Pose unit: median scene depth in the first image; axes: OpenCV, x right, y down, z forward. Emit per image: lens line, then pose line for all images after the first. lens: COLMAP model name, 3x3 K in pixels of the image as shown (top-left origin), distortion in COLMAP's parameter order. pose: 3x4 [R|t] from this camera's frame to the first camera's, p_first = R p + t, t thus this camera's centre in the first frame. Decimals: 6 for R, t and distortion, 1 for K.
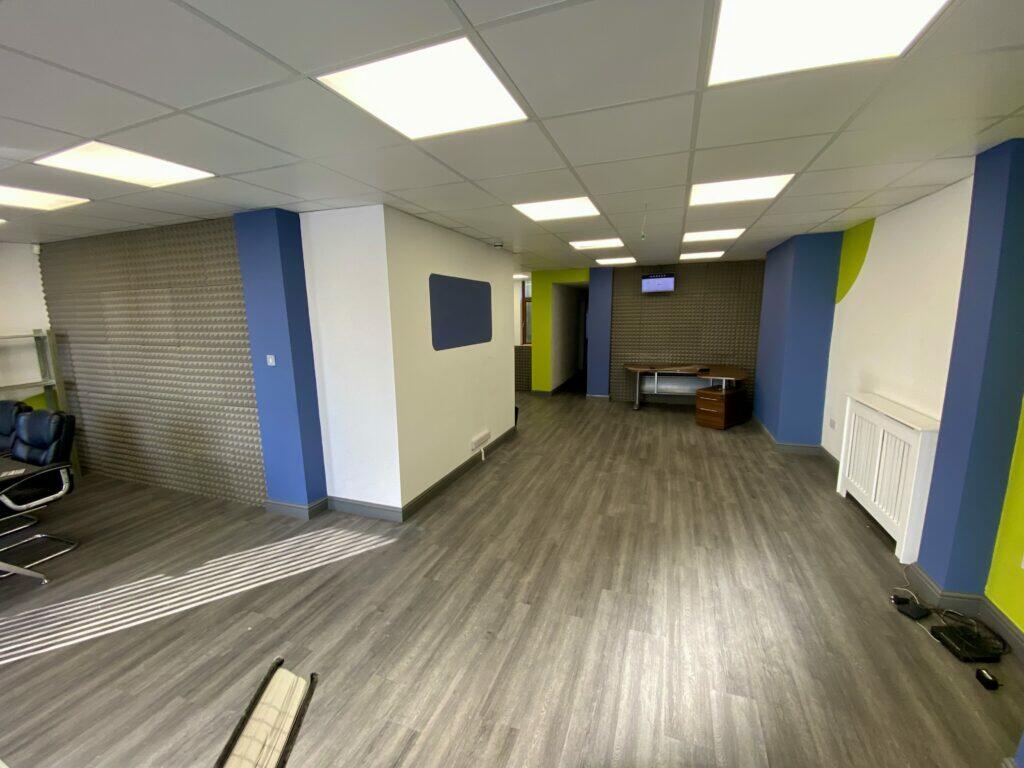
lens RADIAL K [[421.8, 0, 507.9], [0, 421.8, 379.7], [0, 0, 1]] dist [-0.001022, -0.002057]
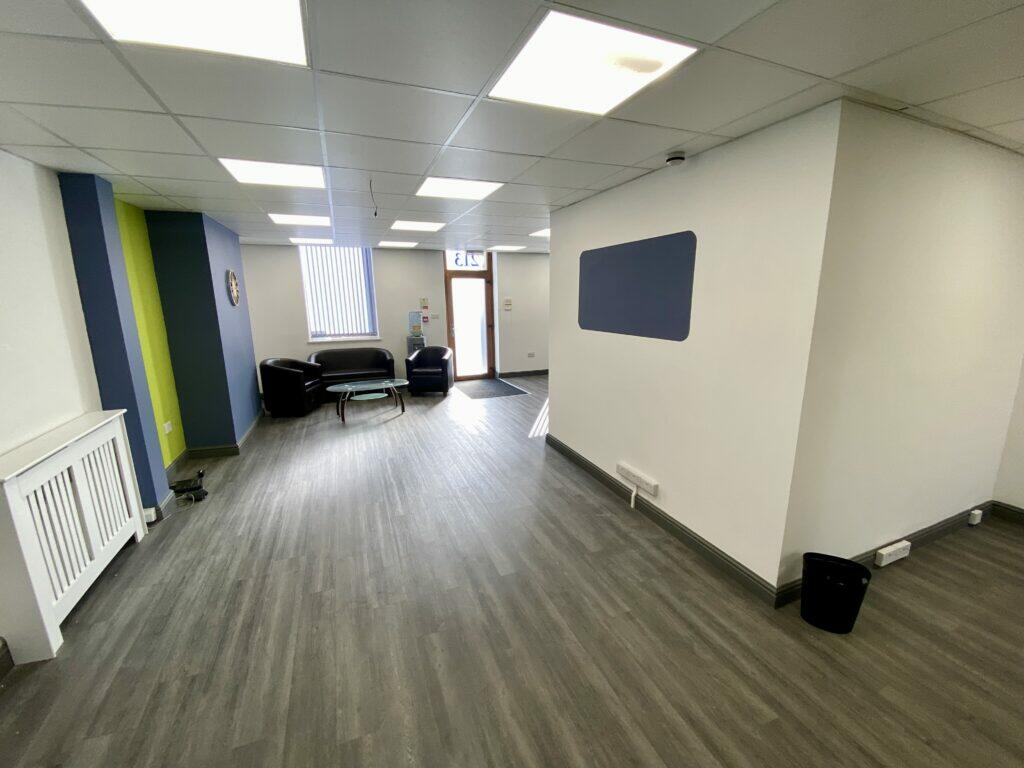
lens RADIAL K [[421.8, 0, 513.3], [0, 421.8, 385.7], [0, 0, 1]] dist [-0.001022, -0.002057]
pose [[-0.735048, 0.167717, -0.656944, 0.713266], [-0.090087, 0.936173, 0.339802, -0.301212], [0.672003, 0.308953, -0.673023, 1.798688]]
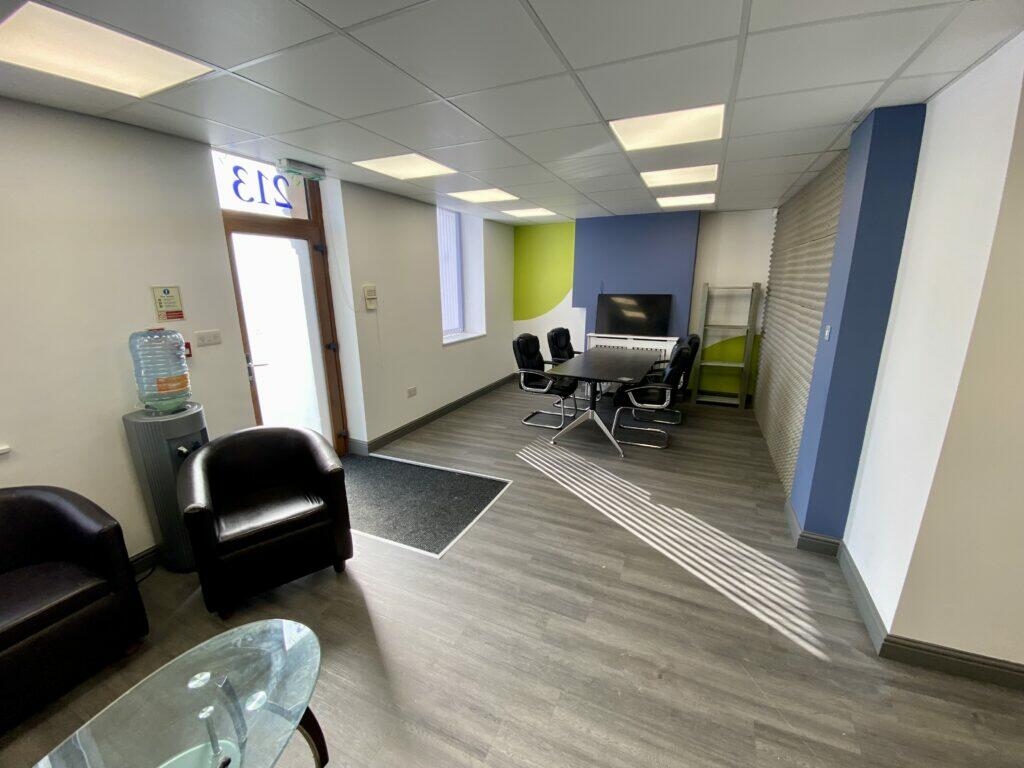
lens RADIAL K [[421.8, 0, 509.8], [0, 421.8, 378.3], [0, 0, 1]] dist [-0.001022, -0.002057]
pose [[-0.055283, 0.249234, -0.966864, 0.254048], [-0.161184, 0.953417, 0.254983, -0.081129], [0.985375, 0.169940, -0.012535, 0.555276]]
